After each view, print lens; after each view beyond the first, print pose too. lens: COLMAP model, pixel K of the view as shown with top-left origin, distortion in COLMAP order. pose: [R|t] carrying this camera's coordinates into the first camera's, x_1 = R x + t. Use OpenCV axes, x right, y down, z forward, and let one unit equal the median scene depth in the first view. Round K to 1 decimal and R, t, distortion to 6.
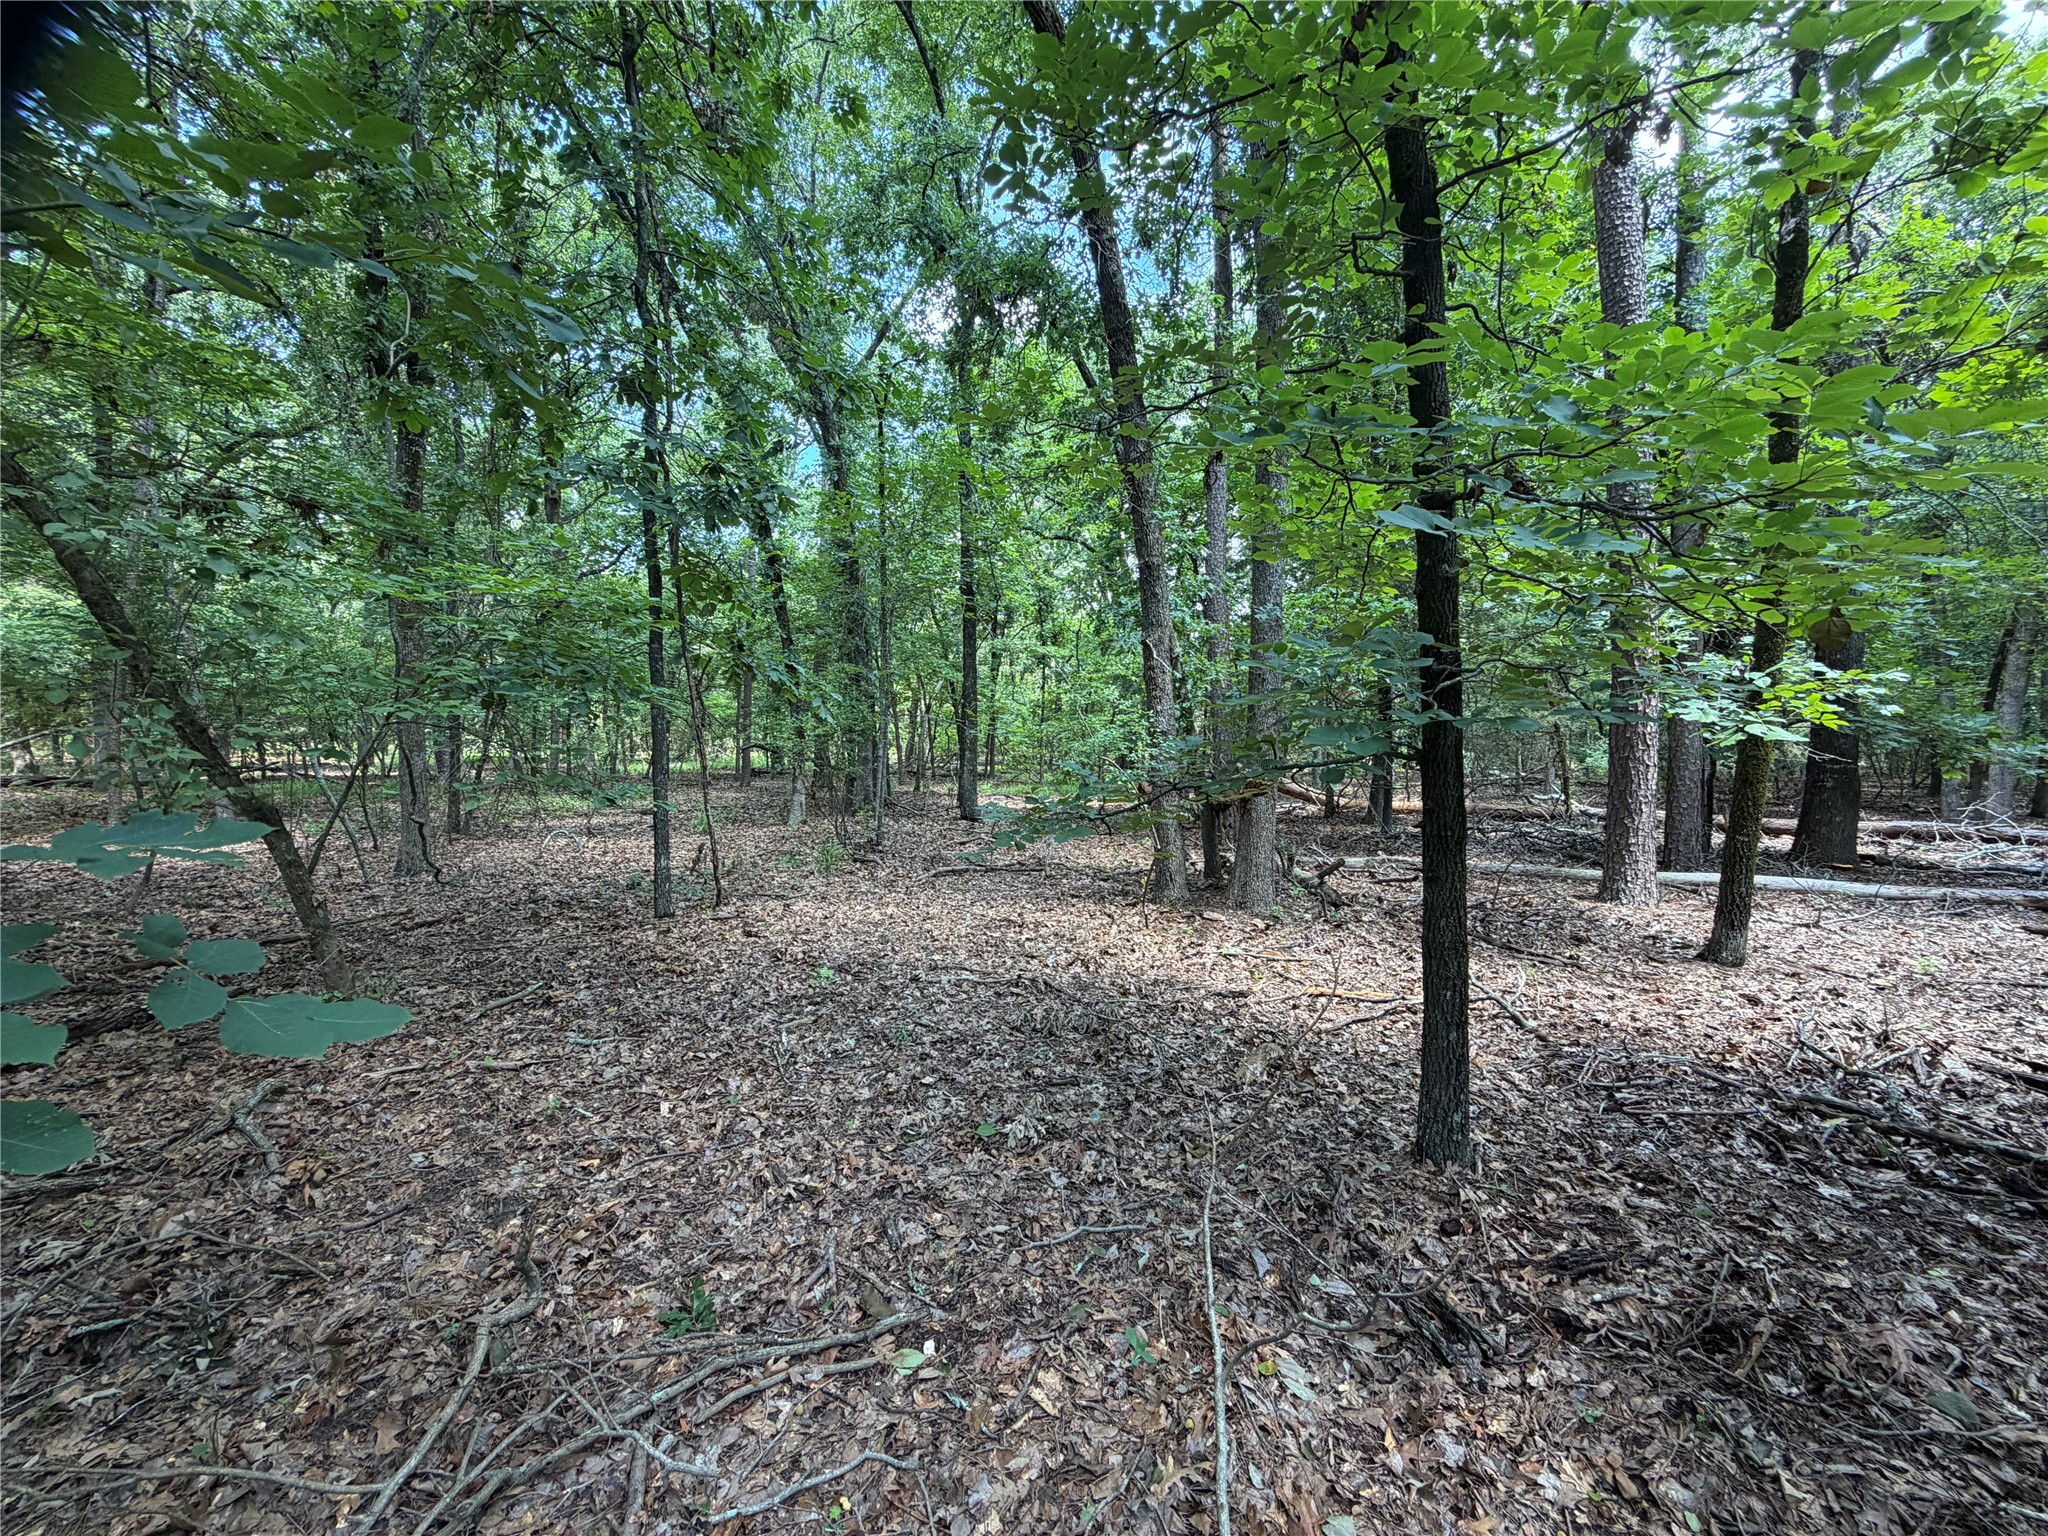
lens RADIAL K [[815.1, 0, 1012.7], [0, 815.1, 772.2], [0, 0, 1]] dist [-0.001452, 0.000303]
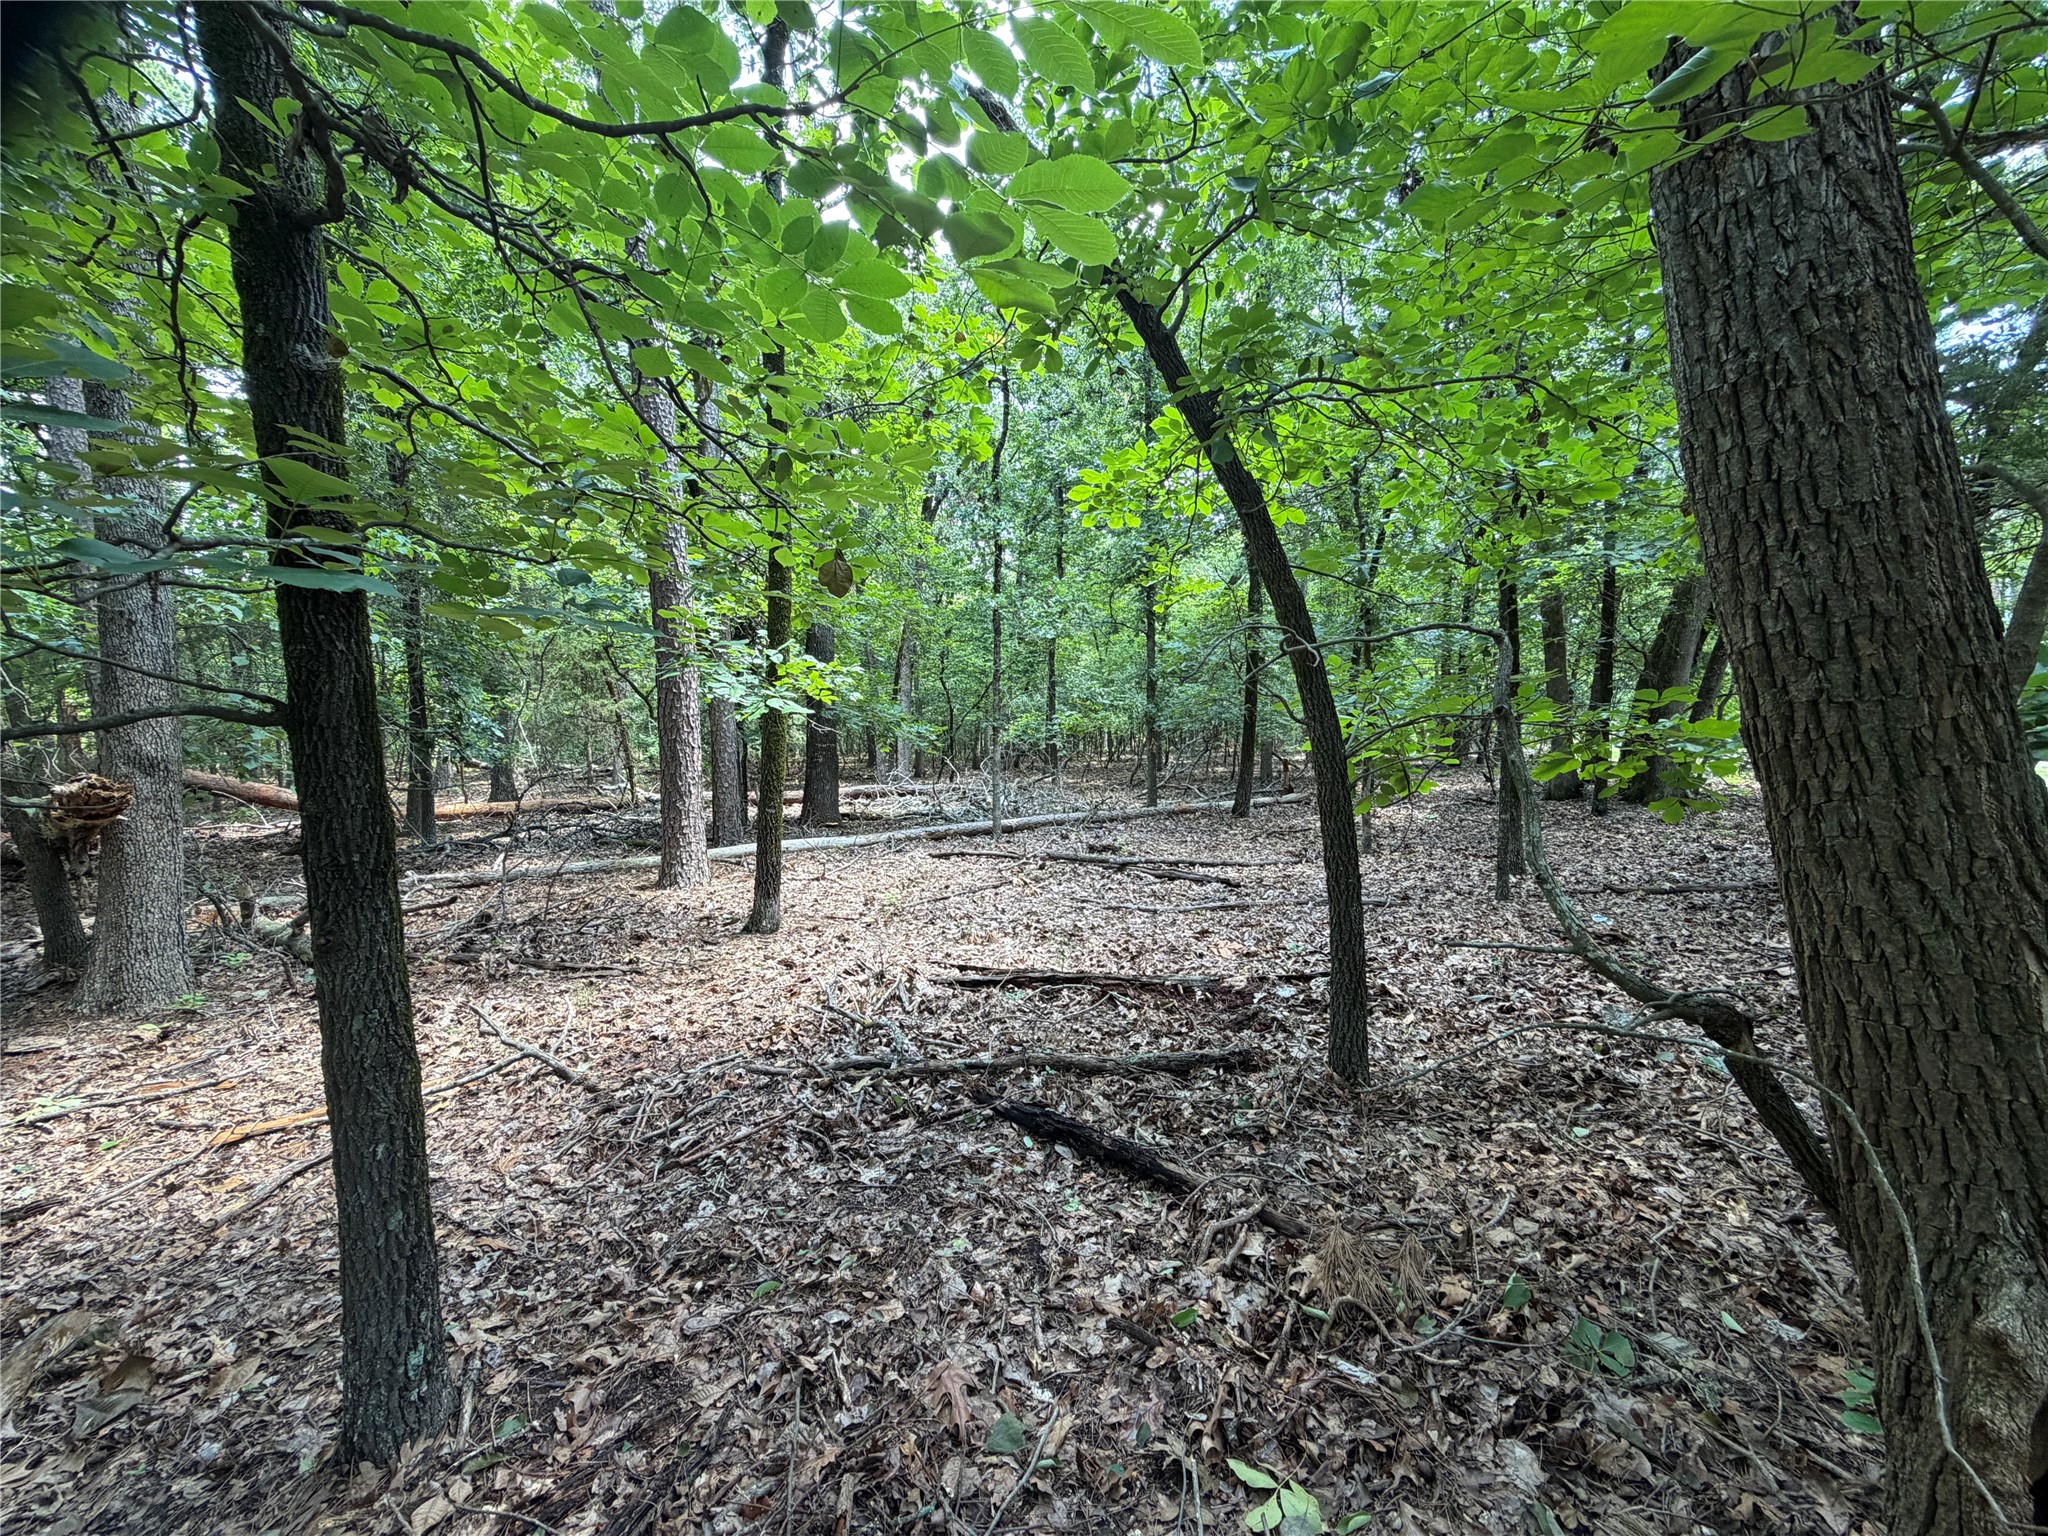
lens RADIAL K [[815.1, 0, 1017.6], [0, 815.1, 770.7], [0, 0, 1]] dist [-0.001452, 0.000303]
pose [[0.512356, -0.054475, 0.857044, 0.156620], [0.052081, 0.998120, 0.032307, 0.011899], [-0.857192, 0.028083, 0.514230, 0.179885]]
